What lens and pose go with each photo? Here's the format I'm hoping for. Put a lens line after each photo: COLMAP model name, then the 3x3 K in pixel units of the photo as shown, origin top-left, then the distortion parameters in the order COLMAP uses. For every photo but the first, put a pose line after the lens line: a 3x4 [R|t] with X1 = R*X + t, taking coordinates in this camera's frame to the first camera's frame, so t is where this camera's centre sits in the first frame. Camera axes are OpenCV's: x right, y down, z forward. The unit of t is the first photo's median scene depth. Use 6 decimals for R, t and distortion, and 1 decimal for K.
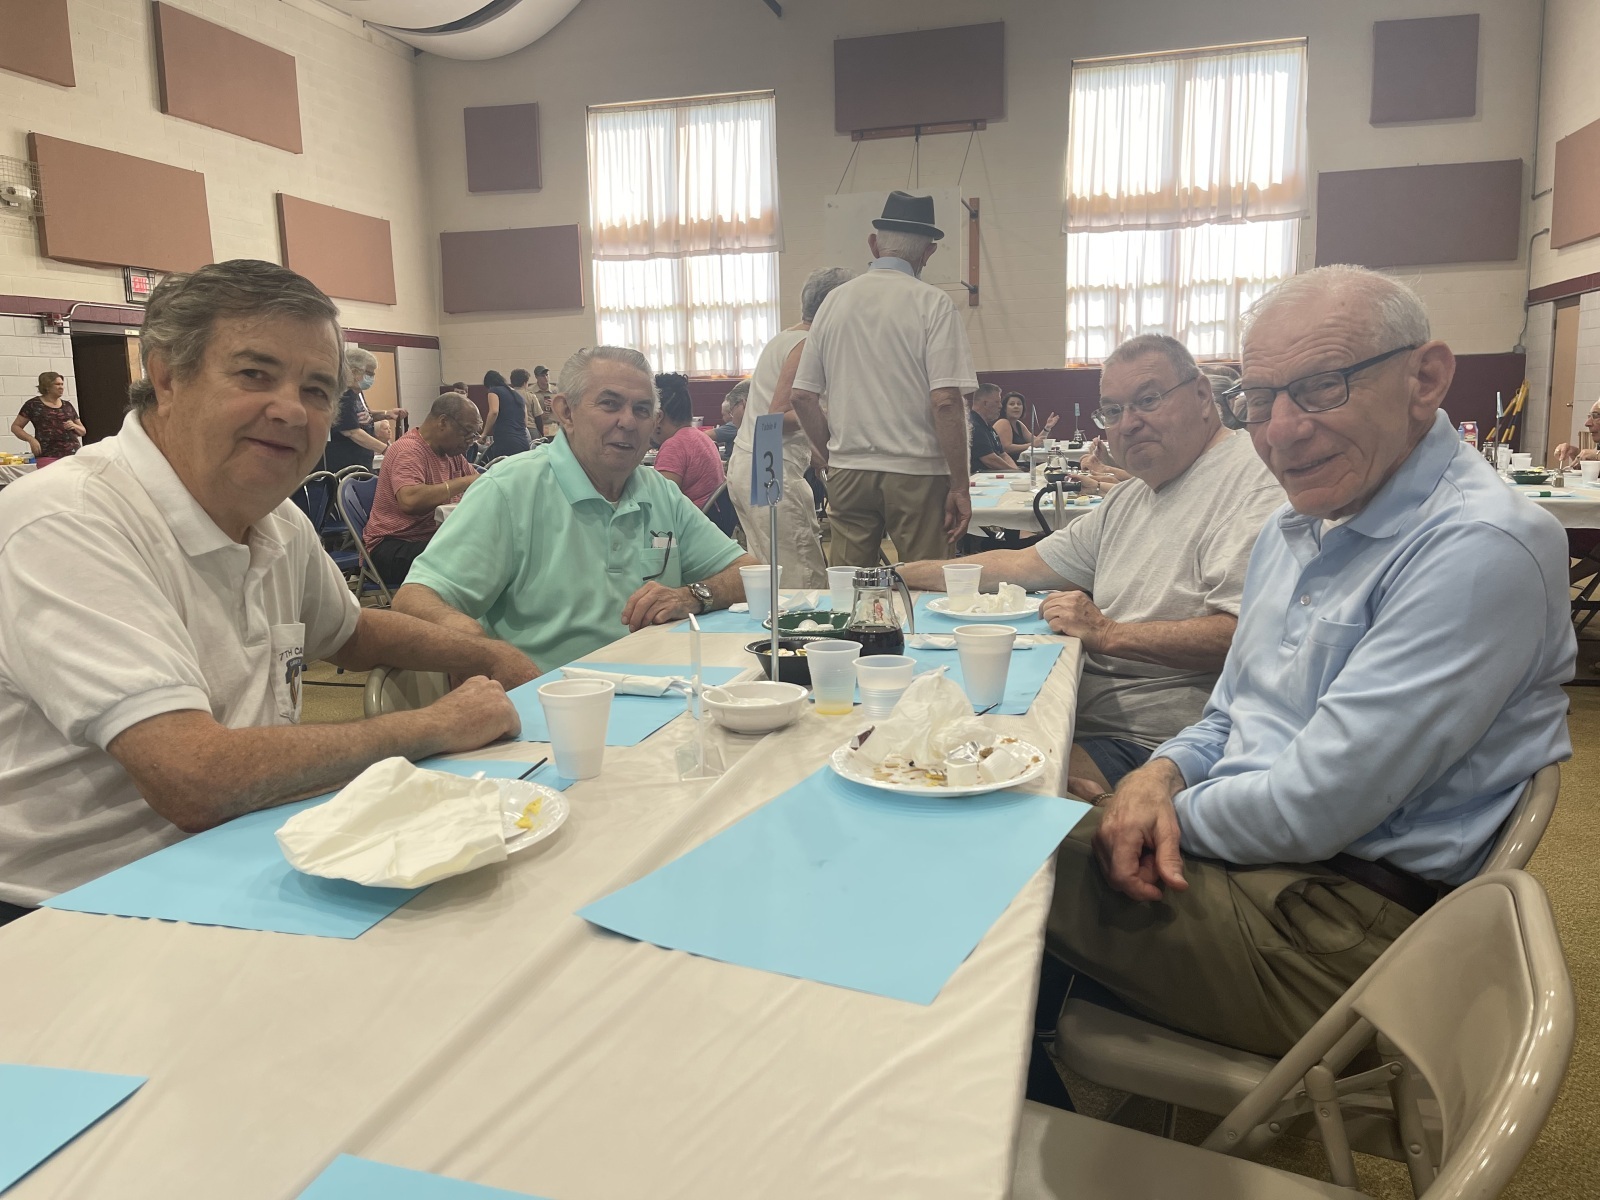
lens RADIAL K [[1206.1, 0, 793.7], [0, 1206.1, 602.8], [0, 0, 1]] dist [0.072422, -0.092283]
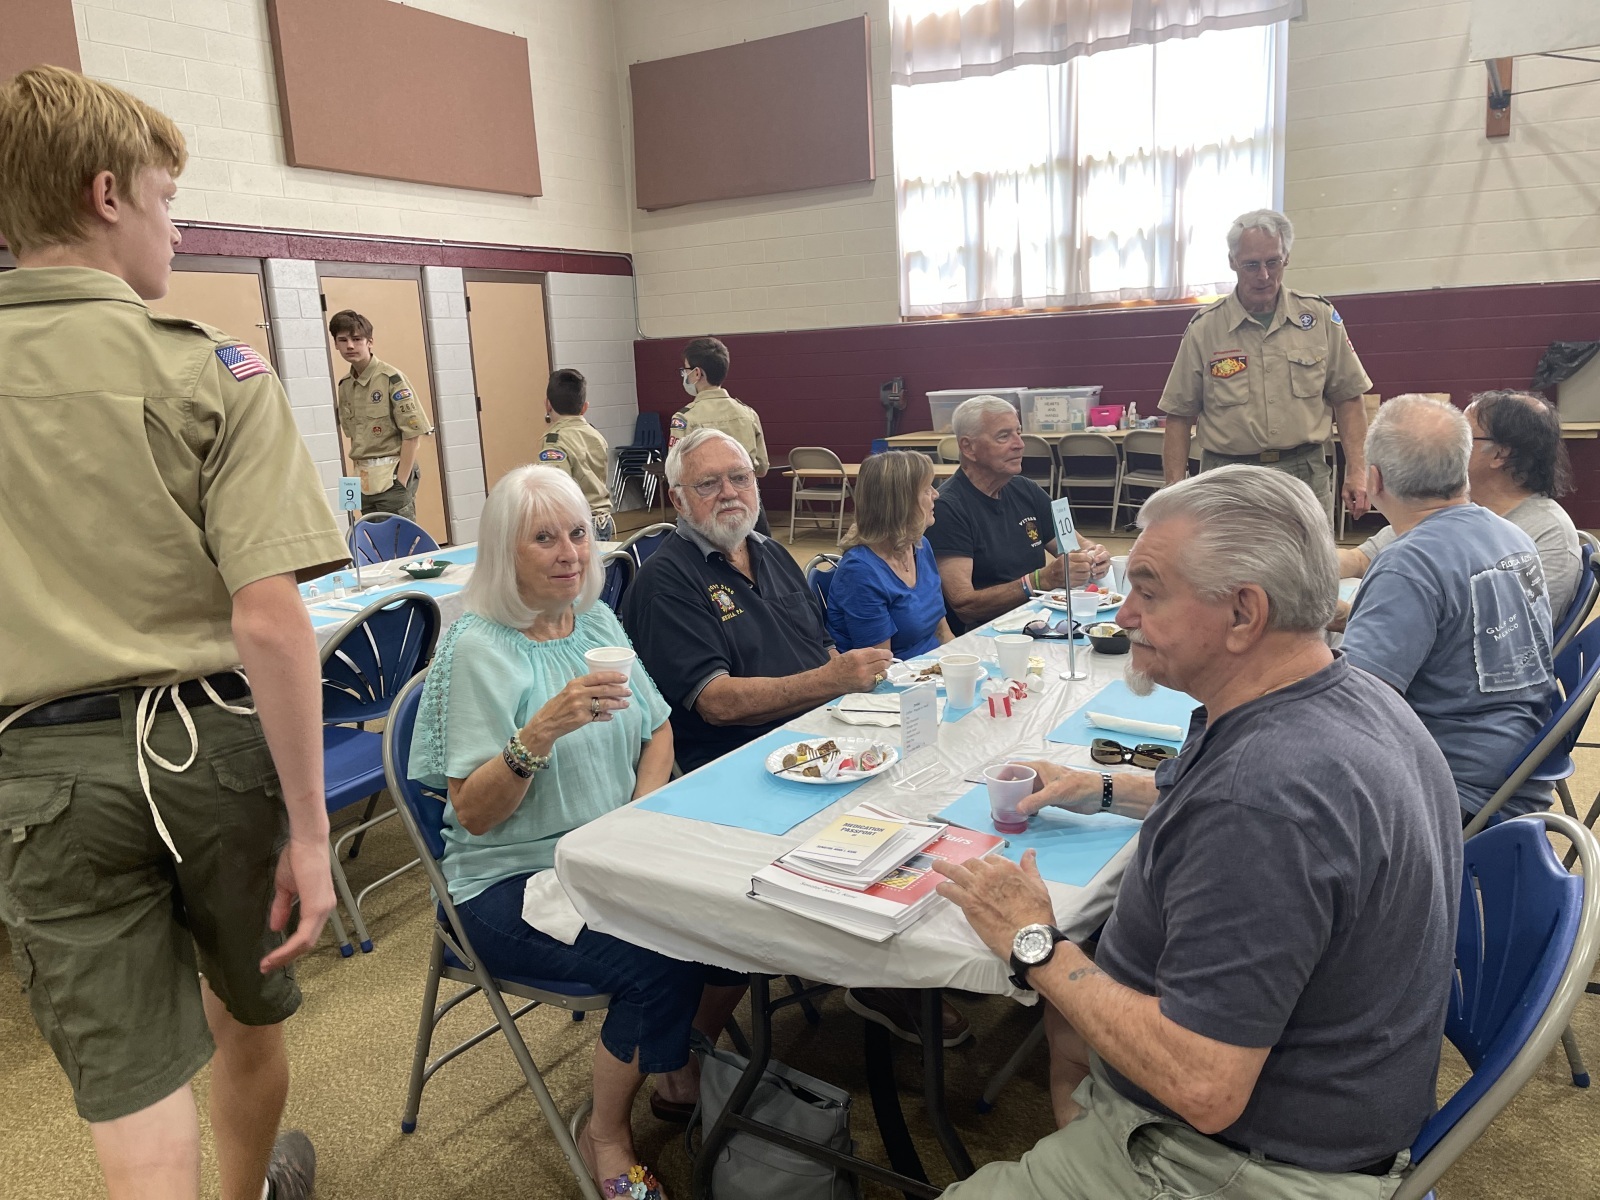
lens RADIAL K [[1197.0, 0, 800.0], [0, 1197.0, 600.0], [0, 0, 1]] dist [0.092911, -0.123089]
pose [[0.964011, 0.027724, -0.264413, -0.065923], [-0.013244, 0.998321, 0.056391, -0.100025], [0.265532, -0.050860, 0.962760, 0.524308]]
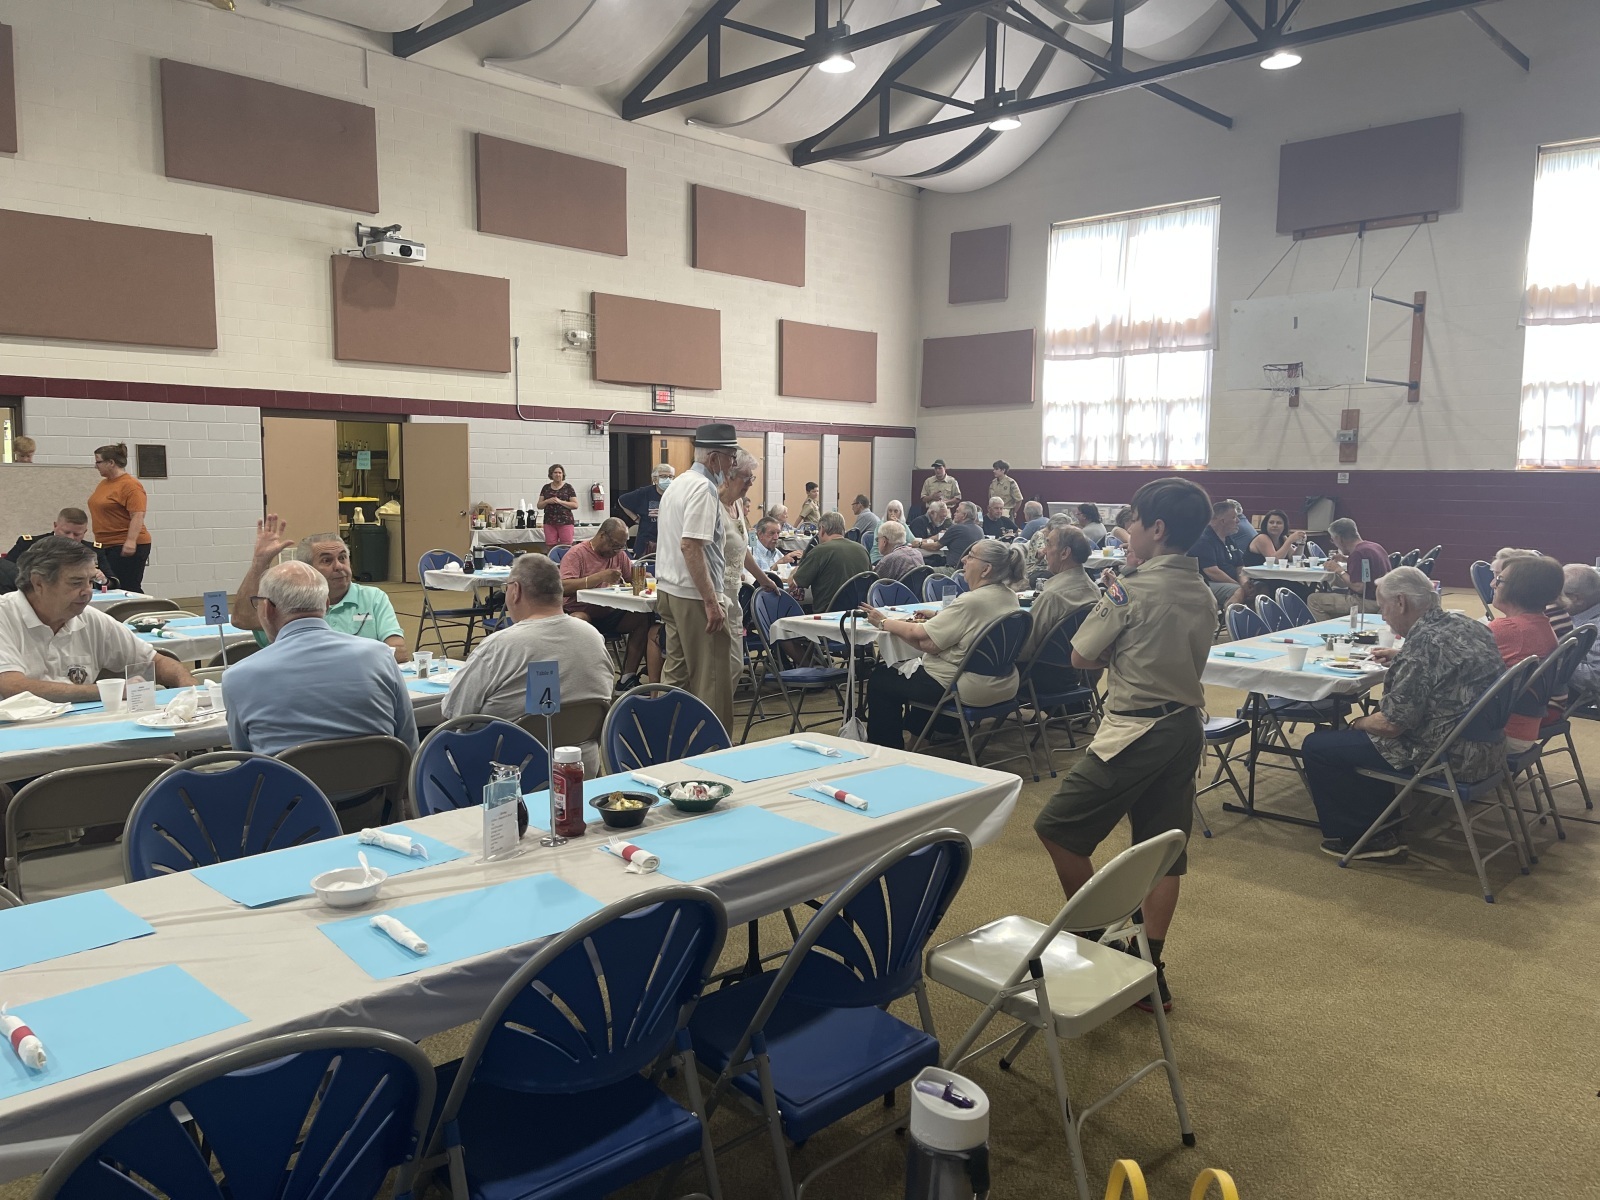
lens RADIAL K [[1197.0, 0, 800.0], [0, 1197.0, 600.0], [0, 0, 1]] dist [0.092911, -0.123089]
pose [[0.875967, 0.078420, -0.475953, 0.196106], [-0.102289, 0.994455, -0.024408, -0.017059], [0.471400, 0.070066, 0.879132, -0.059530]]
